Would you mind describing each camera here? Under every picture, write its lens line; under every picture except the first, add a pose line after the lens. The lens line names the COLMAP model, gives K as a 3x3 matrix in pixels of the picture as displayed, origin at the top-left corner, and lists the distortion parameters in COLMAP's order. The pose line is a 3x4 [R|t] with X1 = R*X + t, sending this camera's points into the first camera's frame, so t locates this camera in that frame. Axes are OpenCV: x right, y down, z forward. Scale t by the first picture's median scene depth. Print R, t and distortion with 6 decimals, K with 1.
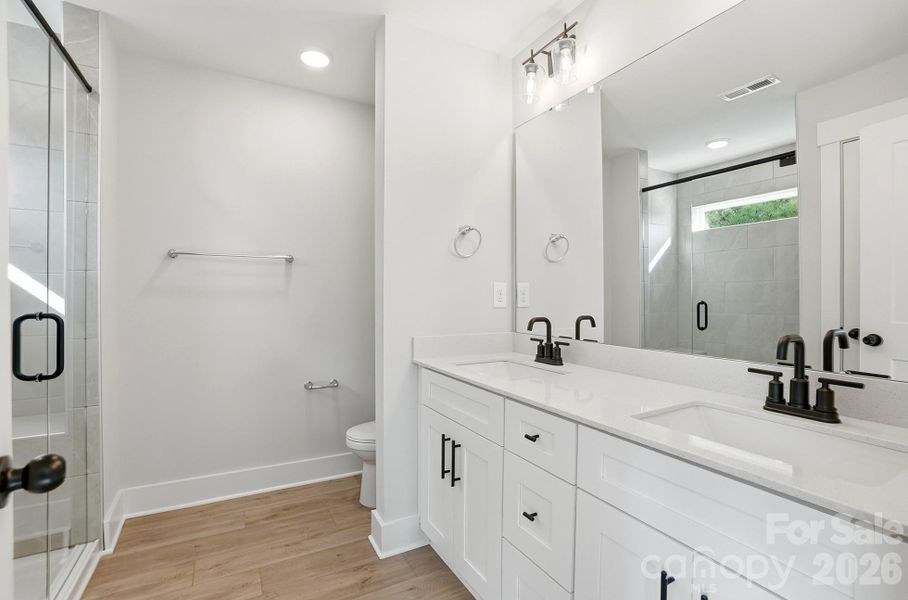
lens RADIAL K [[443.9, 0, 454.0], [0, 443.9, 300.0], [0, 0, 1]] dist [0.000506, 0.000235]
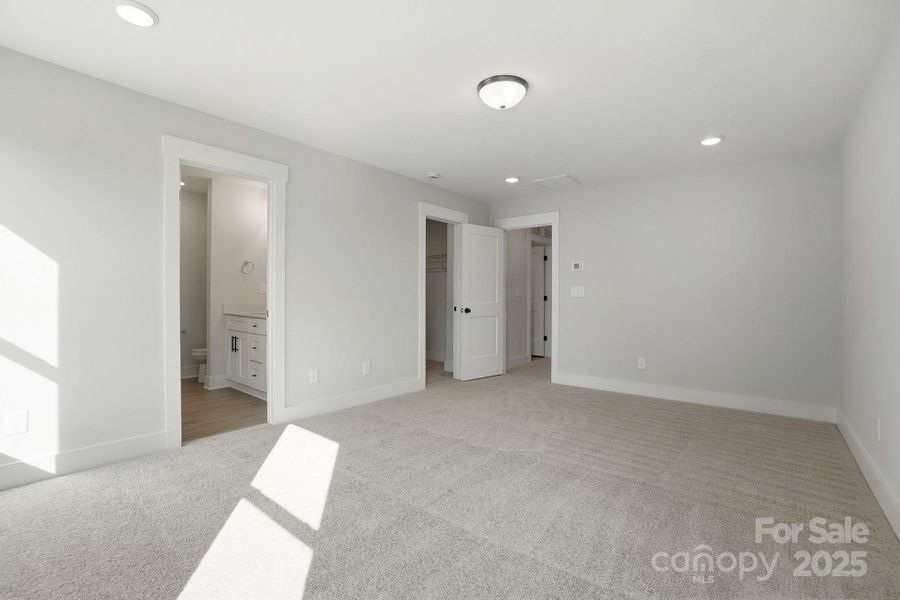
lens RADIAL K [[404.3, 0, 446.3], [0, 404.3, 293.7], [0, 0, 1]] dist [-0.063594, 0.021916]
pose [[0.930485, 0.008338, 0.366236, 0.334992], [-0.009374, 0.999956, 0.001051, 0.011113], [-0.366211, -0.004411, 0.930521, -2.025147]]
